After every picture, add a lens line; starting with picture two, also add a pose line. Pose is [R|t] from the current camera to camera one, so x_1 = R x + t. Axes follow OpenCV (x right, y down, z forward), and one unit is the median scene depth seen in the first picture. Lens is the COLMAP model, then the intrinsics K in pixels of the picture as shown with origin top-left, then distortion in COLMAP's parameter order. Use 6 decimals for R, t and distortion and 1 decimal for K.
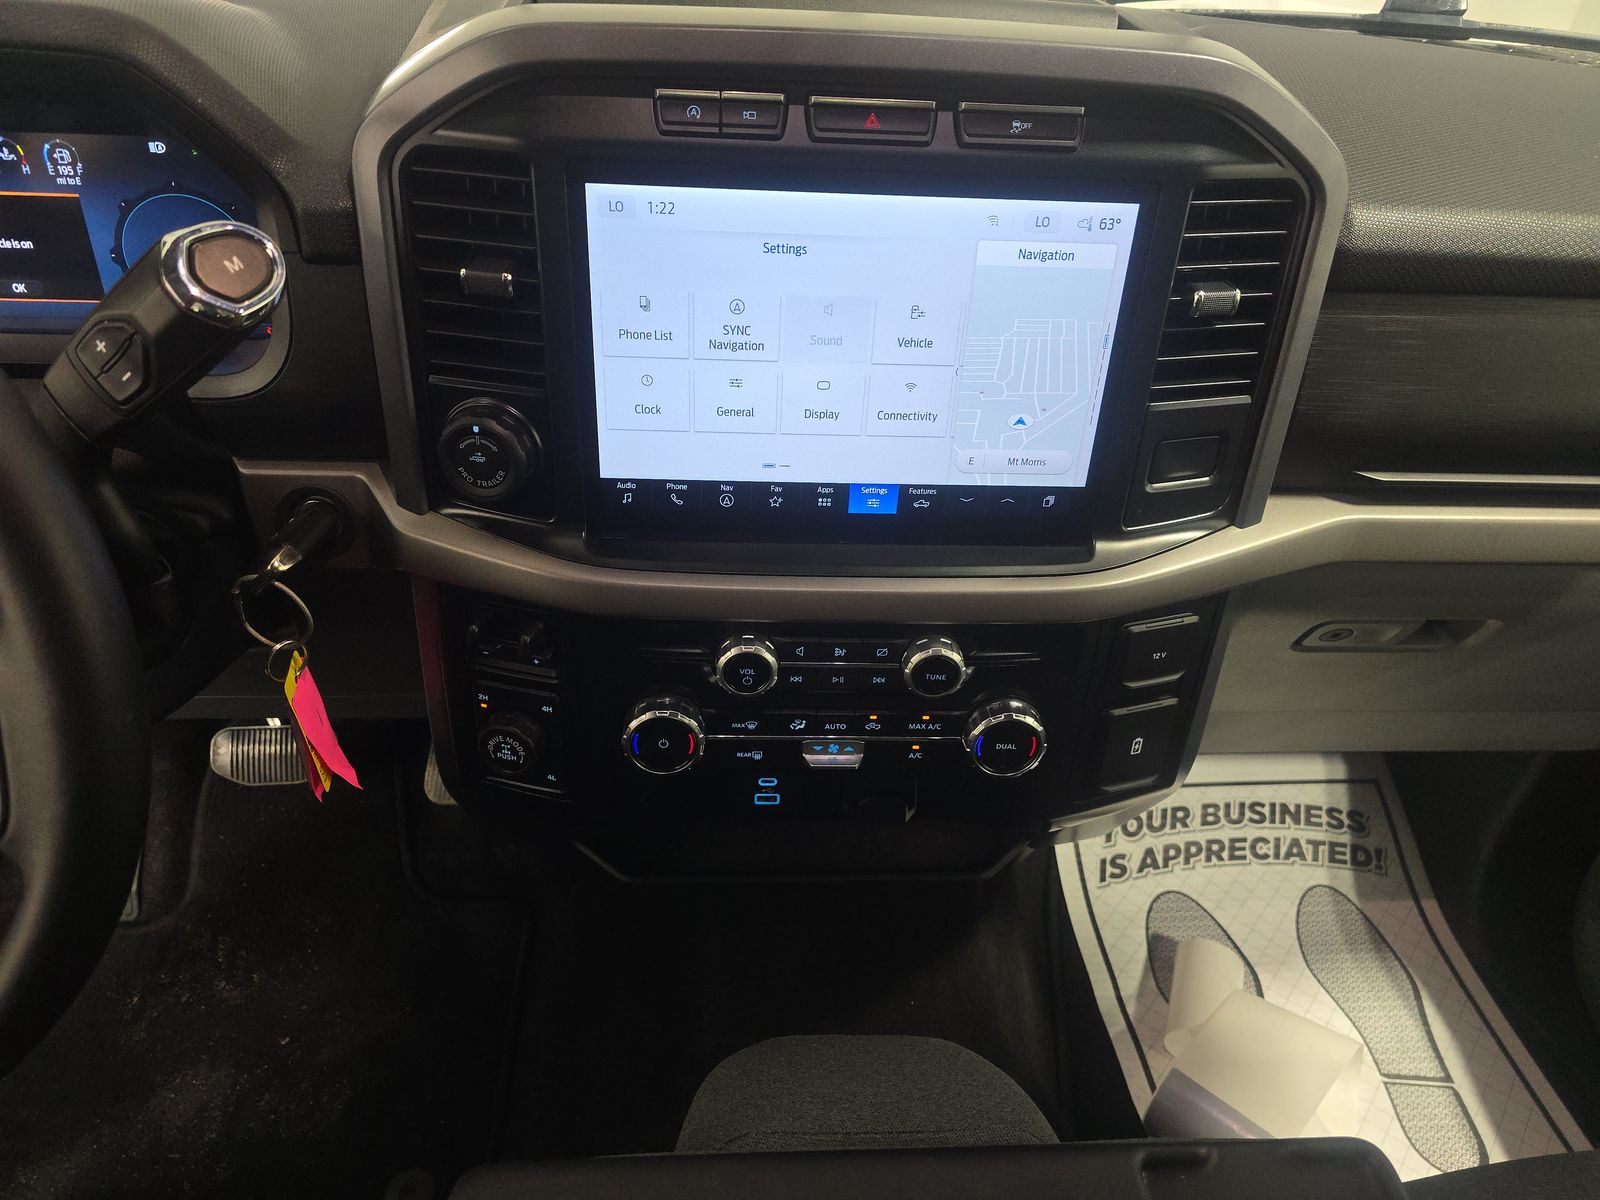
lens RADIAL K [[1062.6, 0, 805.1], [0, 1062.6, 606.8], [0, 0, 1]] dist [0.036633, -0.033806]
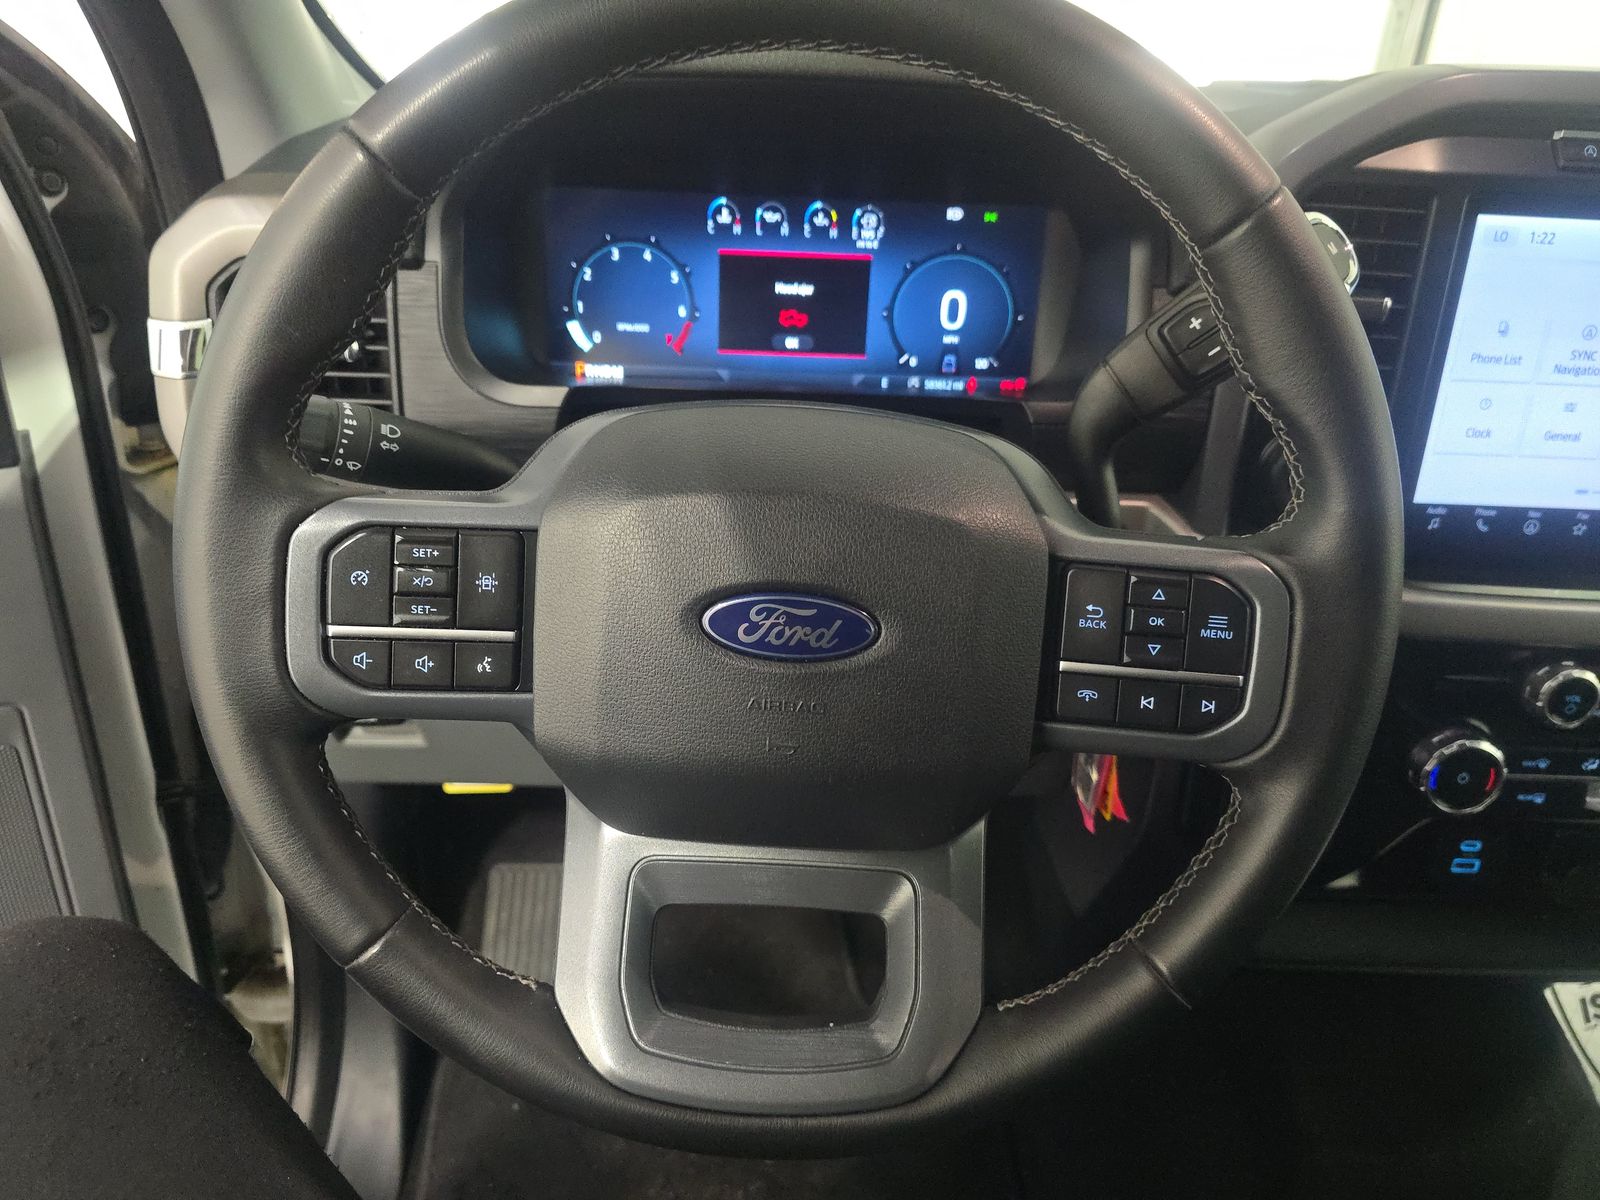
lens RADIAL K [[1062.6, 0, 805.1], [0, 1062.6, 606.8], [0, 0, 1]] dist [0.036633, -0.033806]
pose [[0.999564, 0.011472, -0.027204, -0.726797], [-0.016465, 0.981431, -0.191108, 0.177167], [0.024507, 0.191473, 0.981192, 0.002861]]
